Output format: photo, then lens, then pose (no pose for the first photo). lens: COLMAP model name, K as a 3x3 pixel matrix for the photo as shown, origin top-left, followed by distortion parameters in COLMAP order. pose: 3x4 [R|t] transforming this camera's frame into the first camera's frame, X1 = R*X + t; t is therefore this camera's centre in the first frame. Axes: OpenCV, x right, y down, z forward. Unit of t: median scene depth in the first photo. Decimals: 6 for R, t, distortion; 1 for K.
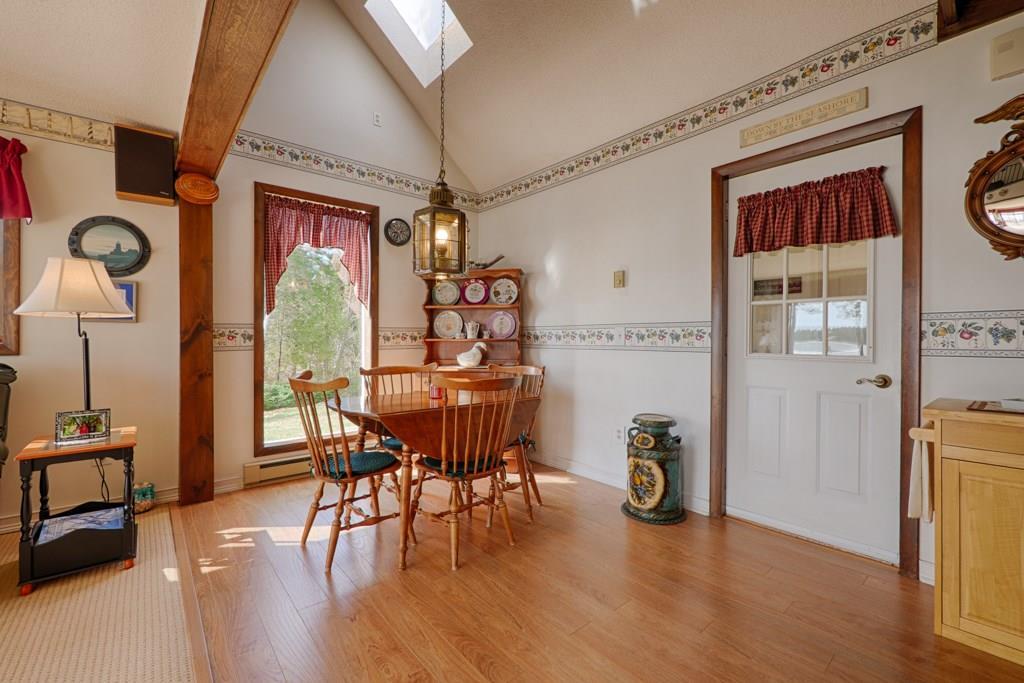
lens RADIAL K [[416.6, 0, 512.0], [0, 416.6, 341.5], [0, 0, 1]] dist [-0.015723, -0.000101]
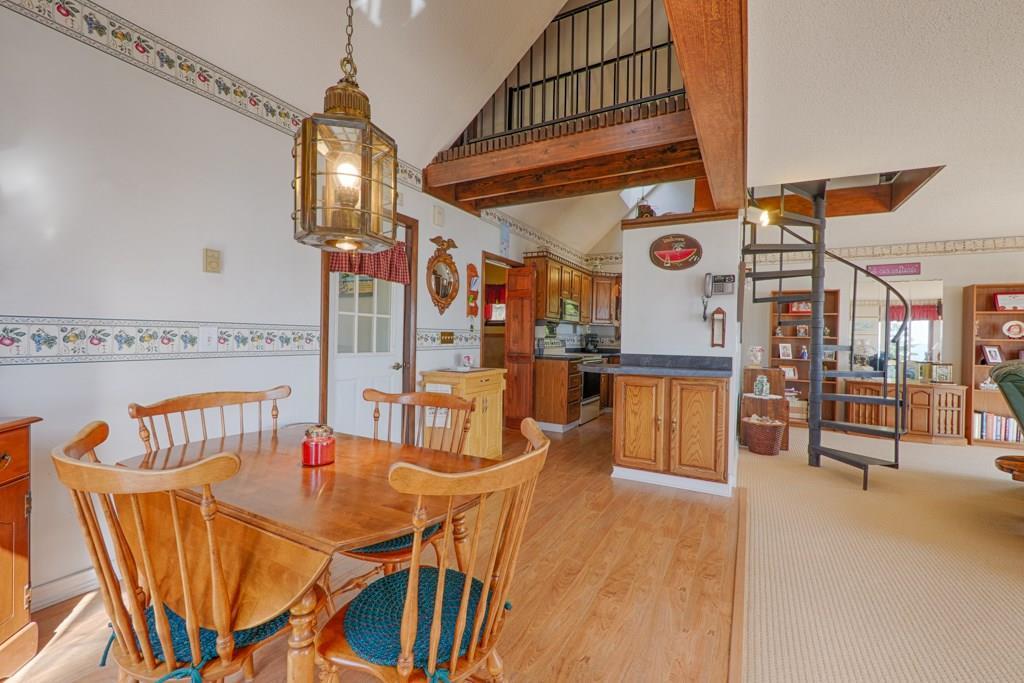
lens RADIAL K [[433.7, 0, 512.0], [0, 433.7, 341.5], [0, 0, 1]] dist [0.065558, -0.000015]
pose [[-0.335670, 0.004004, 0.941971, -0.663845], [0.013933, 0.999903, 0.000715, -0.001572], [-0.941876, 0.013365, -0.335693, 0.788174]]
